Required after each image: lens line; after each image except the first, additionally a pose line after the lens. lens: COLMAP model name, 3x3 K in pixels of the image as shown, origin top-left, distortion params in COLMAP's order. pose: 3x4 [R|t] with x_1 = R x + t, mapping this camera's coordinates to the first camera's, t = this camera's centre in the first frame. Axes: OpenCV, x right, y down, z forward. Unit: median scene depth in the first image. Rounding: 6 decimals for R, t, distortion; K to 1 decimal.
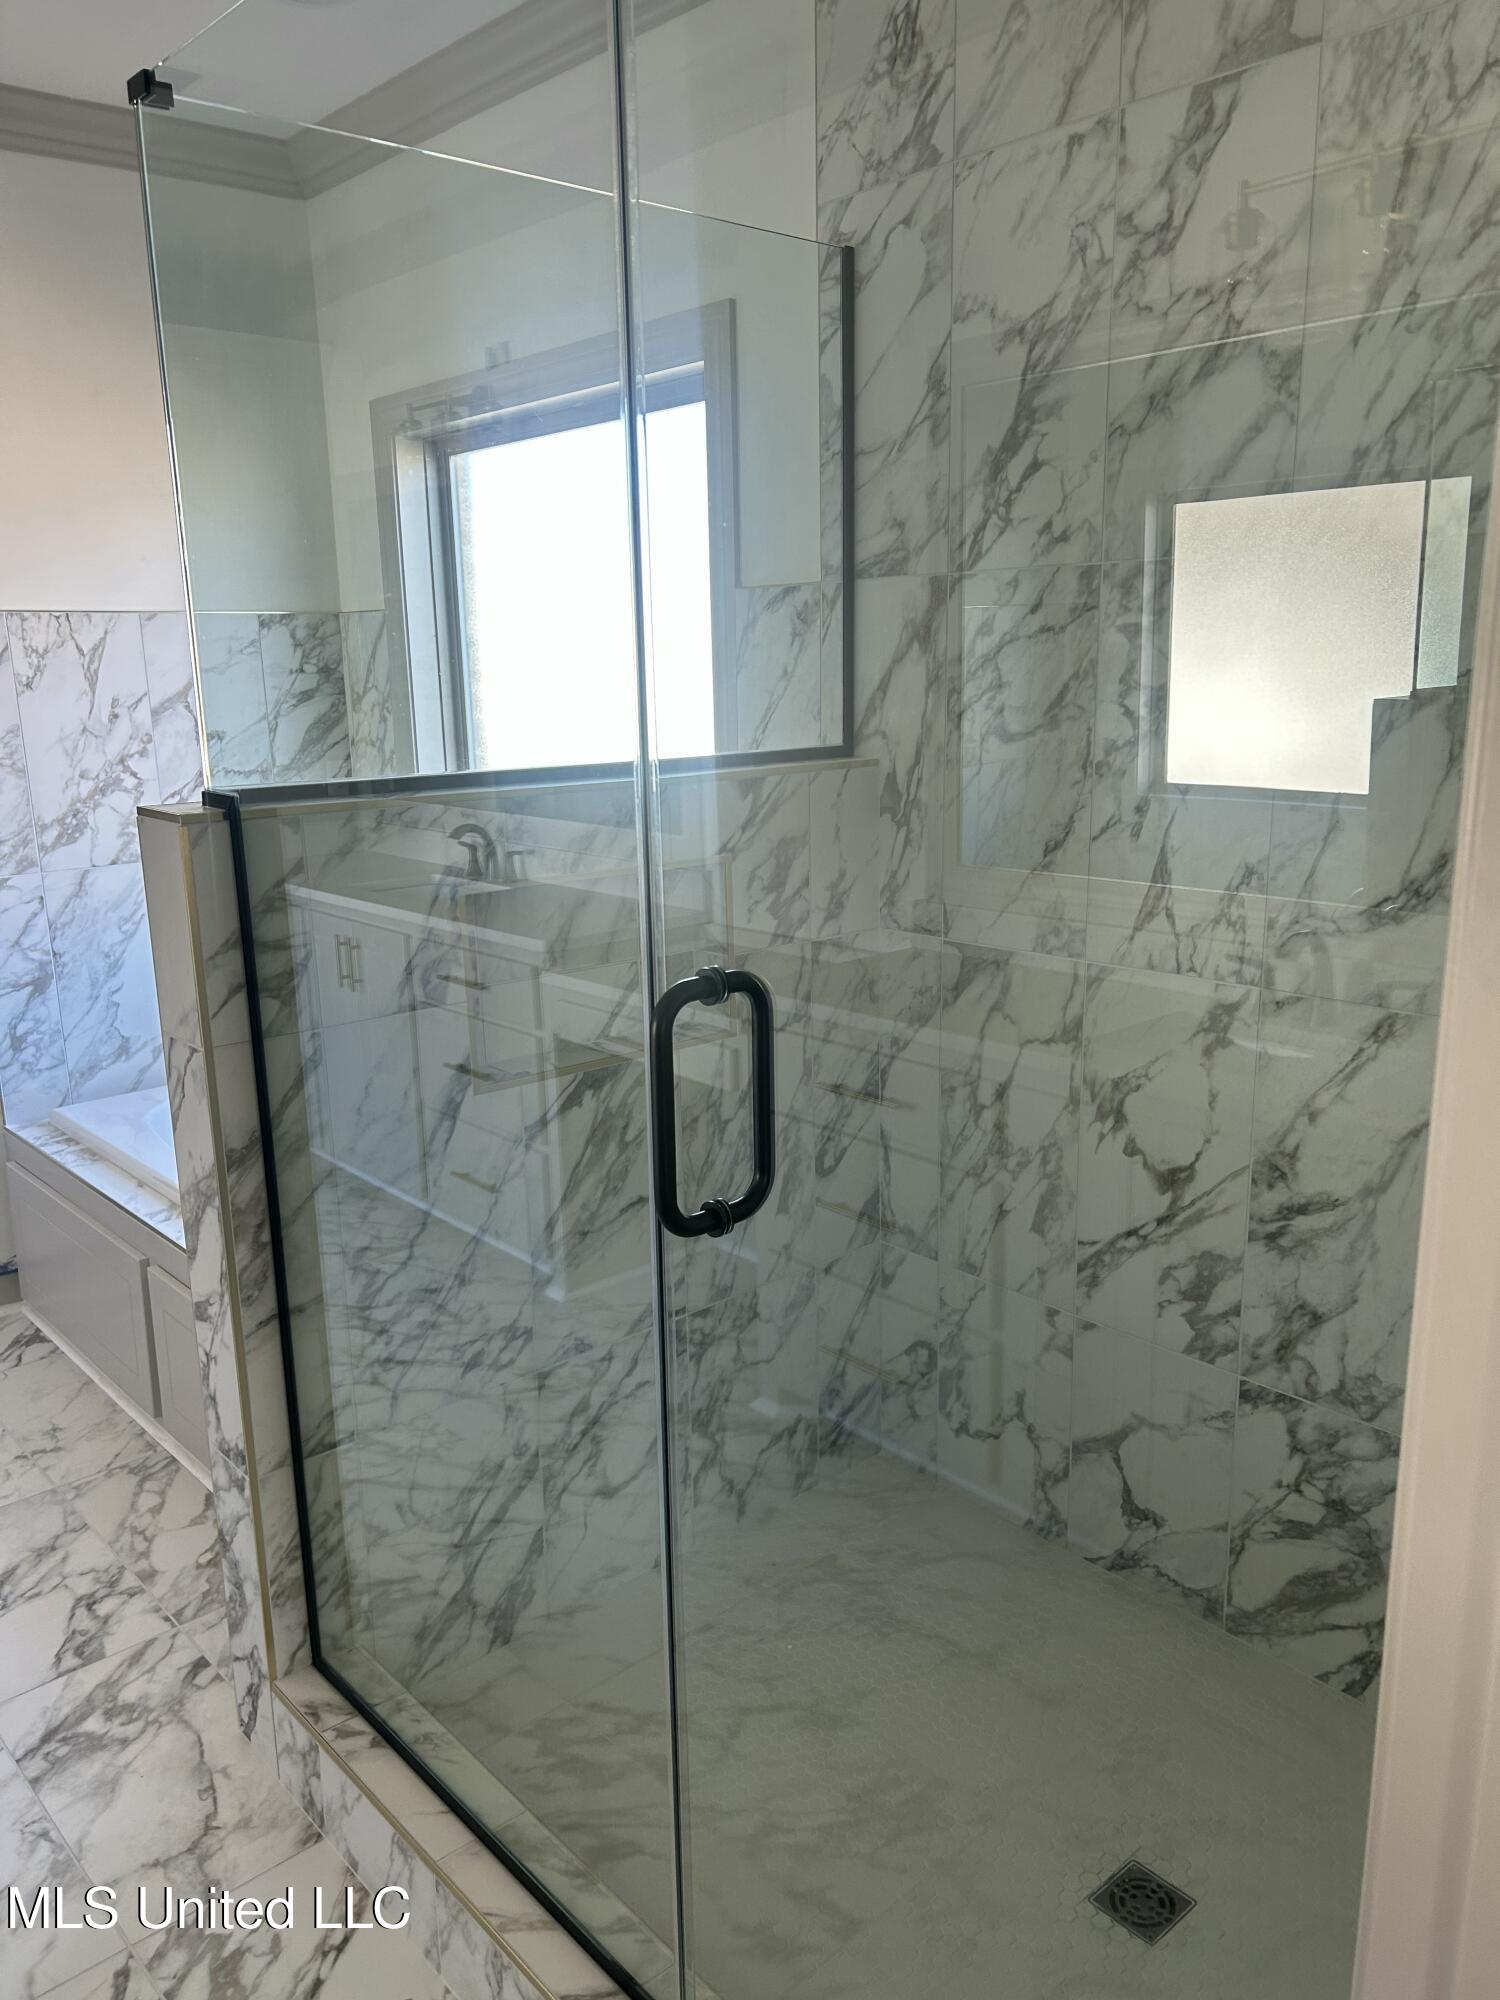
lens RADIAL K [[1510.2, 0, 764.4], [0, 1510.2, 1010.0], [0, 0, 1]] dist [0.015567, -0.021460]
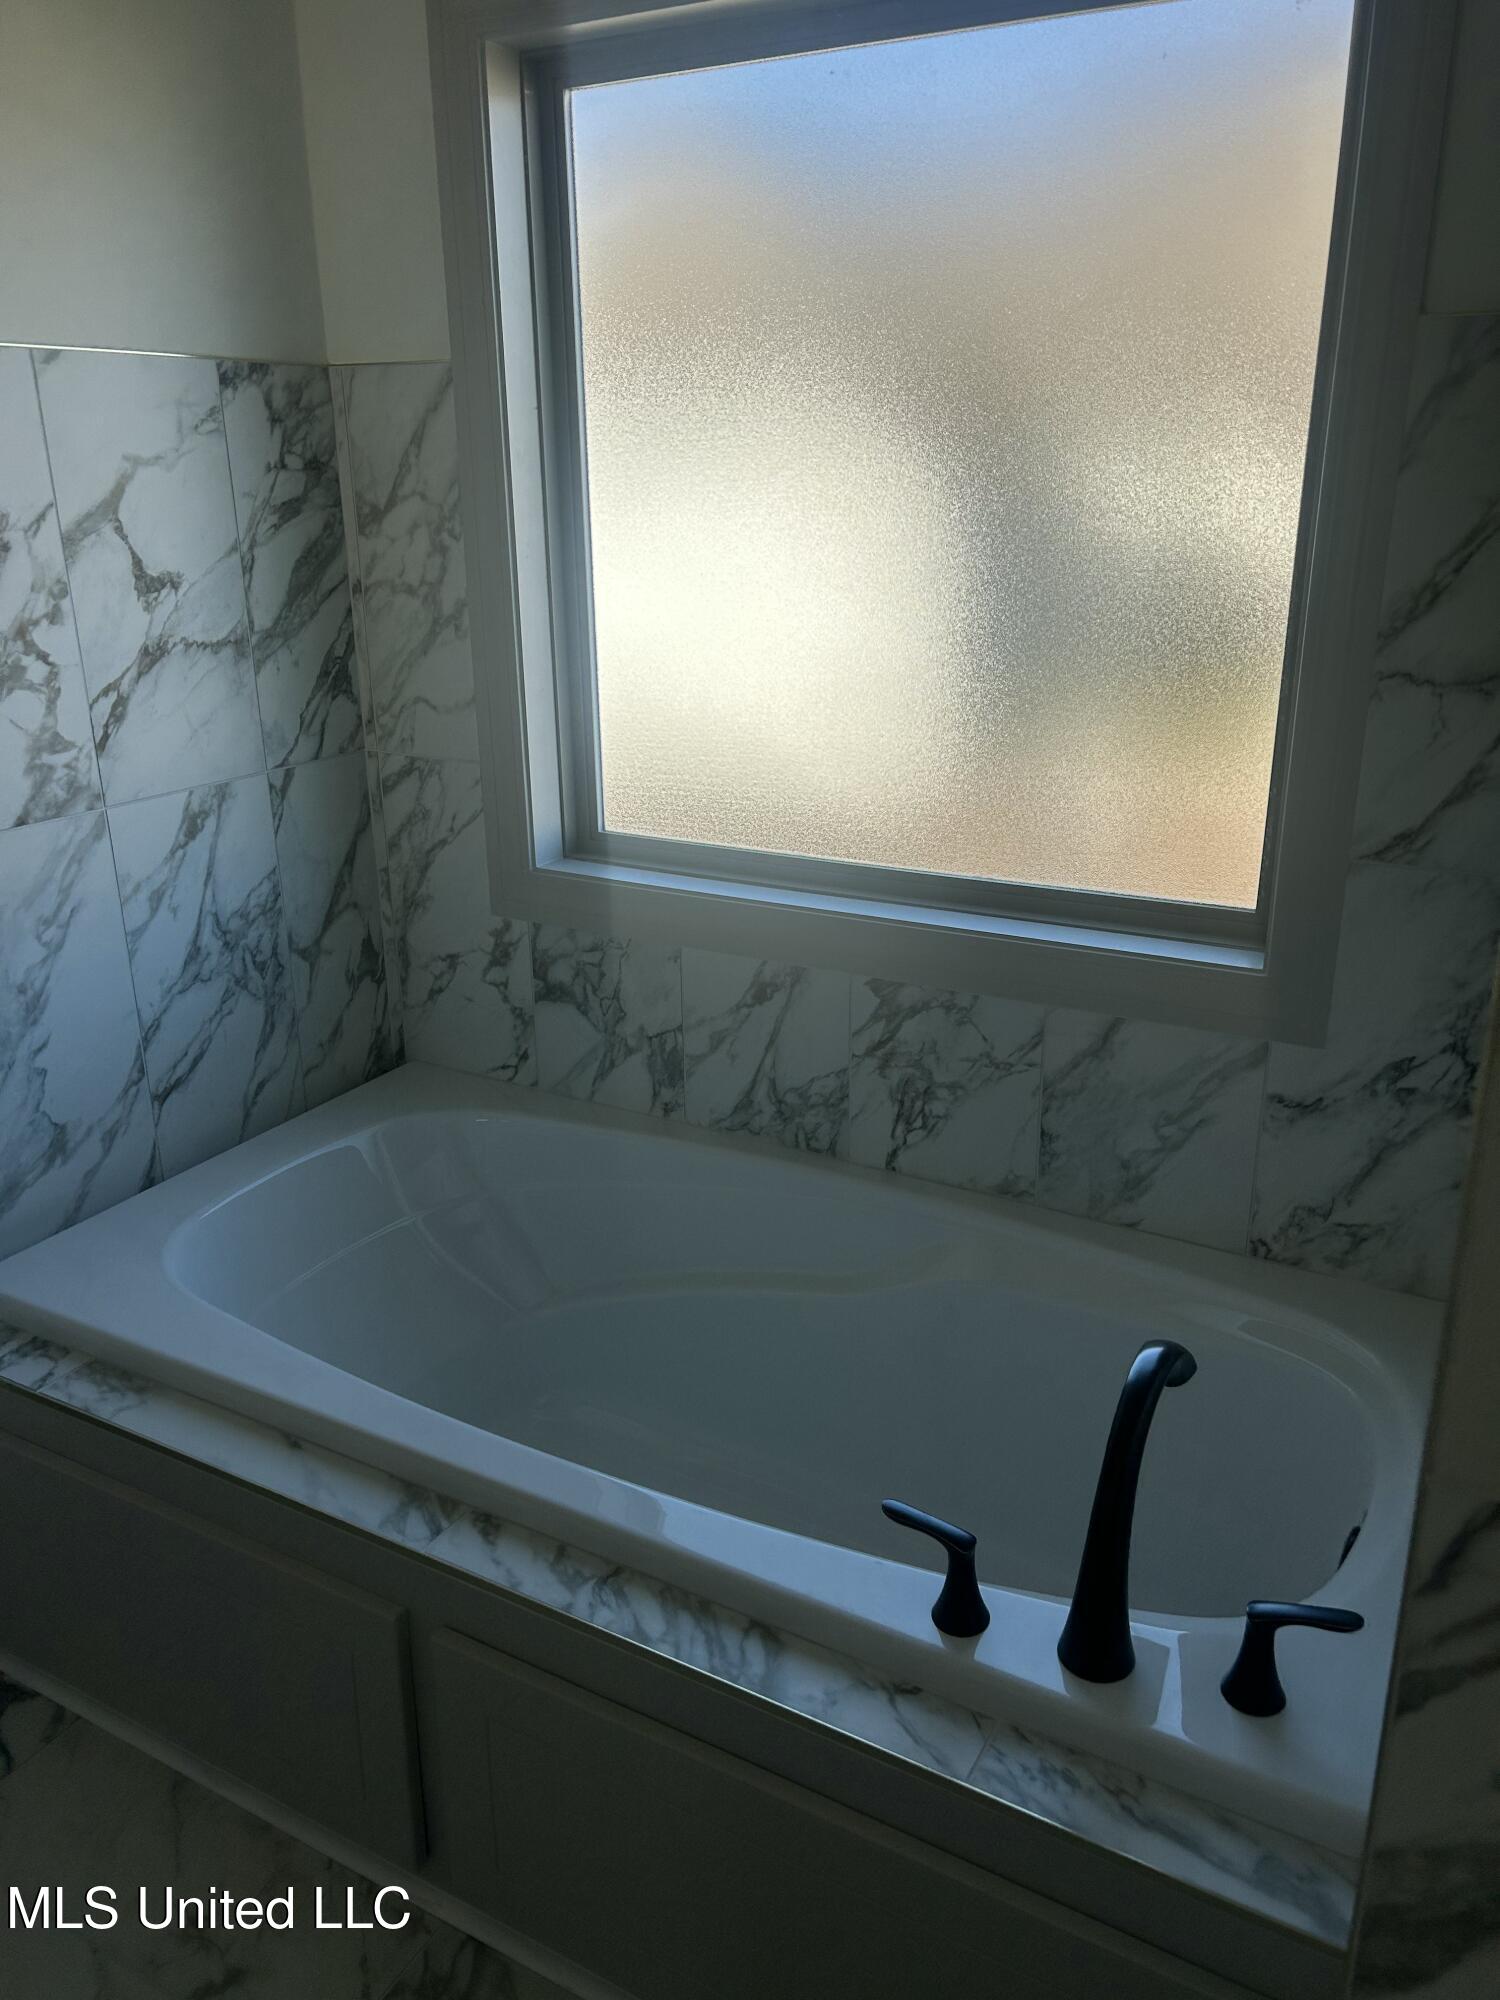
lens RADIAL K [[1510.2, 0, 735.5], [0, 1510.2, 986.7], [0, 0, 1]] dist [0.015567, -0.021460]
pose [[0.947816, -0.095054, 0.304317, -0.345401], [0.064596, 0.991978, 0.108659, -0.078131], [-0.312204, -0.083331, 0.946353, 0.382524]]
